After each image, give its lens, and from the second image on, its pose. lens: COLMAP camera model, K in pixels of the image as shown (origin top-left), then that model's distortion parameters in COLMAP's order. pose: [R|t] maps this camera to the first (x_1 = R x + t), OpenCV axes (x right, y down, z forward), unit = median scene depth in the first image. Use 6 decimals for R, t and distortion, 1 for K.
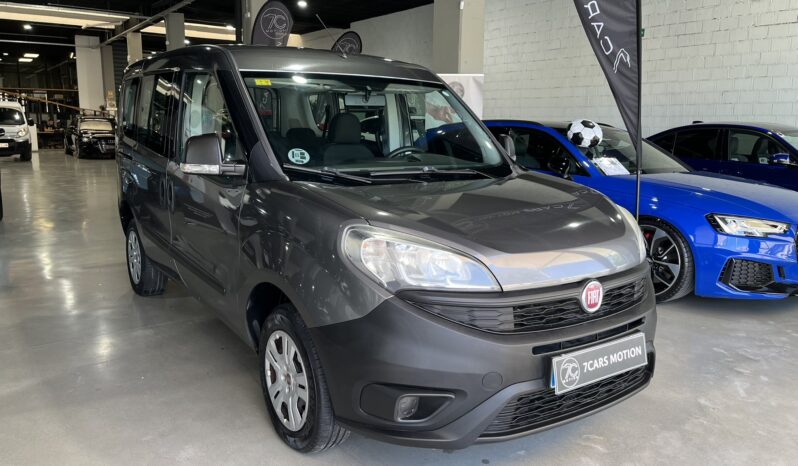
lens RADIAL K [[611.9, 0, 399.0], [0, 611.9, 233.0], [0, 0, 1]] dist [0.052293, -0.061626]
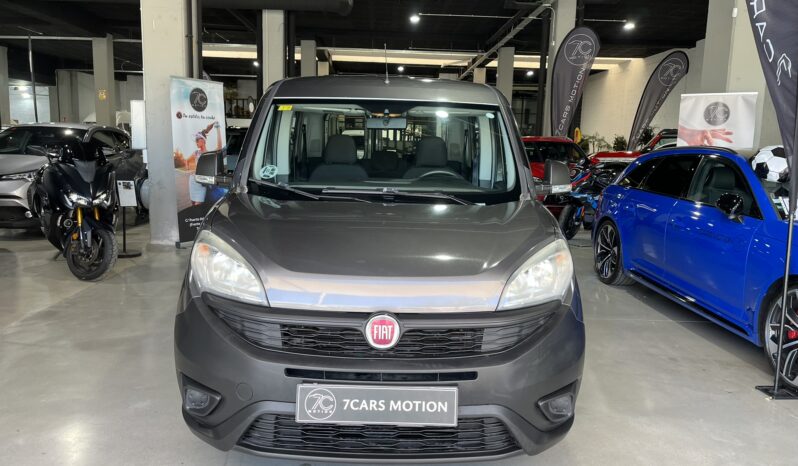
lens RADIAL K [[611.9, 0, 399.0], [0, 611.9, 233.0], [0, 0, 1]] dist [0.052293, -0.061626]
pose [[0.830795, 0.089075, -0.549404, 0.510196], [-0.112975, 0.993550, -0.009752, -0.022757], [0.544992, 0.070171, 0.835500, 0.150901]]
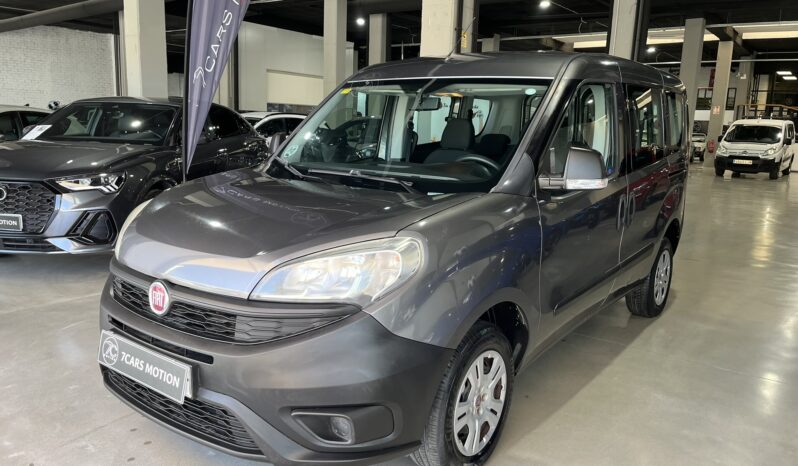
lens RADIAL K [[610.5, 0, 393.8], [0, 610.5, 232.7], [0, 0, 1]] dist [0.057508, -0.064722]
pose [[0.301636, 0.163566, -0.939288, 0.809539], [-0.195673, 0.974823, 0.106917, -0.104857], [0.933128, 0.151544, 0.326047, 0.629628]]
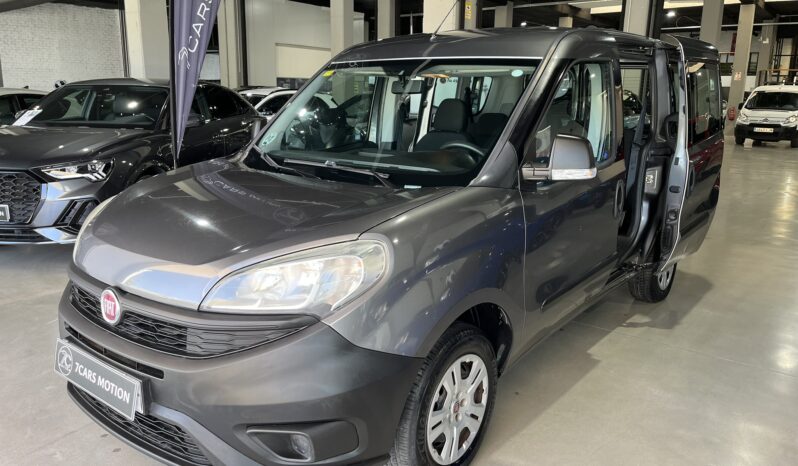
lens RADIAL K [[611.9, 0, 399.0], [0, 611.9, 233.0], [0, 0, 1]] dist [0.052293, -0.061626]
pose [[0.284569, 0.201927, -0.937148, 0.781381], [-0.179211, 0.971537, 0.154919, -0.134757], [0.941756, 0.123862, 0.312657, 0.684313]]
